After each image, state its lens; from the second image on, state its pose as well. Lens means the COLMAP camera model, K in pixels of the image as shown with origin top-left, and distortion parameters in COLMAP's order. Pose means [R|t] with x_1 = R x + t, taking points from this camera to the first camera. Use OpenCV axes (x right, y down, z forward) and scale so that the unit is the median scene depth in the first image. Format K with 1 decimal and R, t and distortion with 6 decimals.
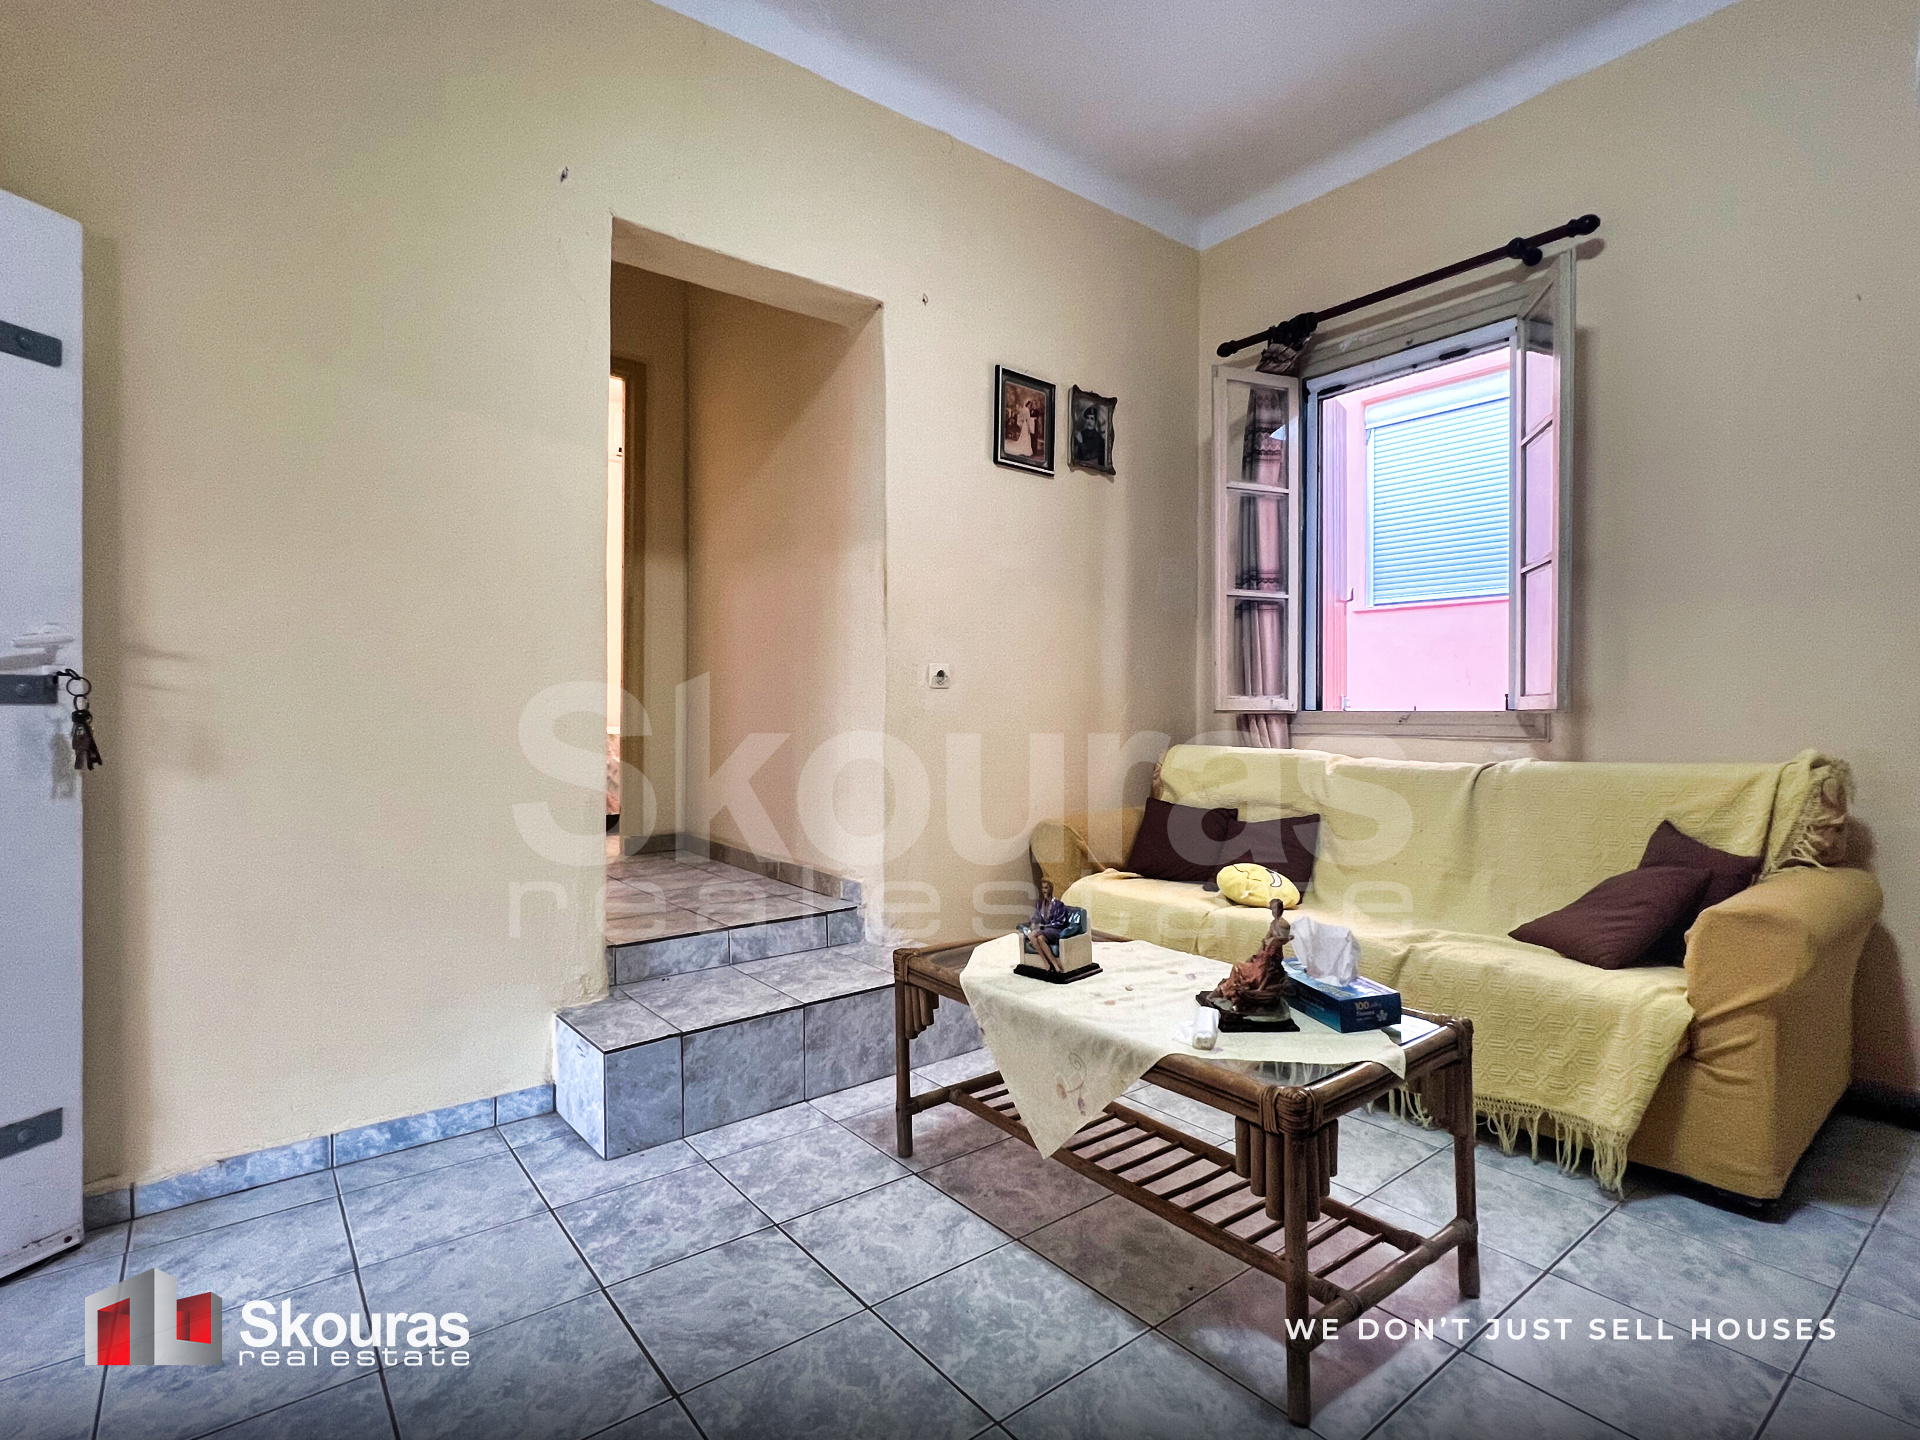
lens RADIAL K [[944.5, 0, 957.4], [0, 944.5, 713.1], [0, 0, 1]] dist [-0.002662, 0.001080]
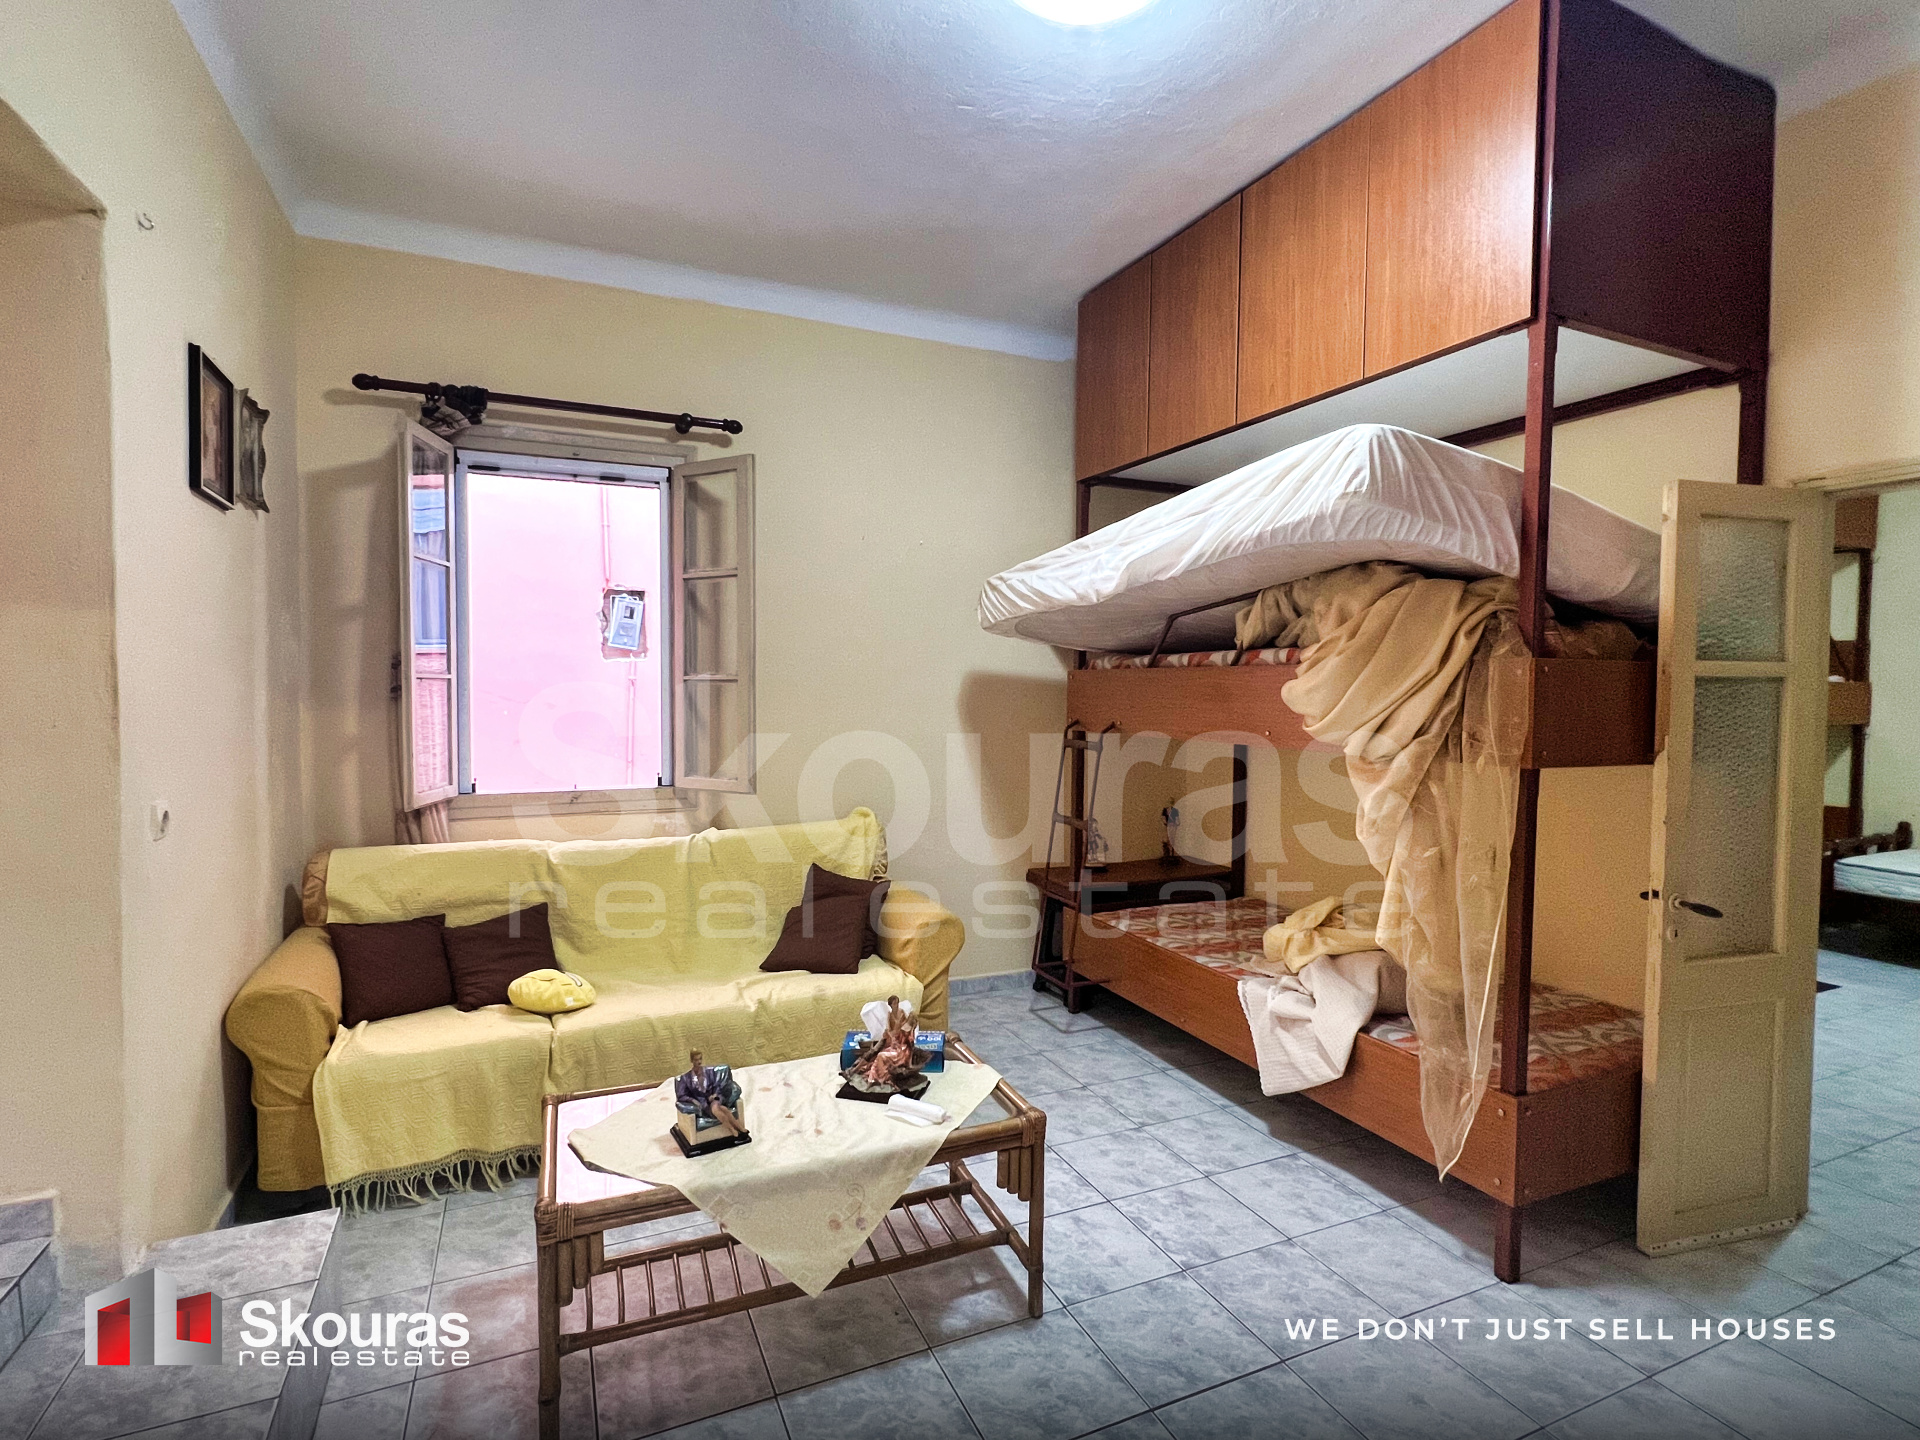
lens RADIAL K [[944.5, 0, 952.2], [0, 944.5, 710.7], [0, 0, 1]] dist [-0.002662, 0.001080]
pose [[0.245716, -0.024070, 0.969043, -0.528951], [-0.004750, 0.999650, 0.026035, -0.138845], [-0.969330, -0.011001, 0.245515, 0.334459]]
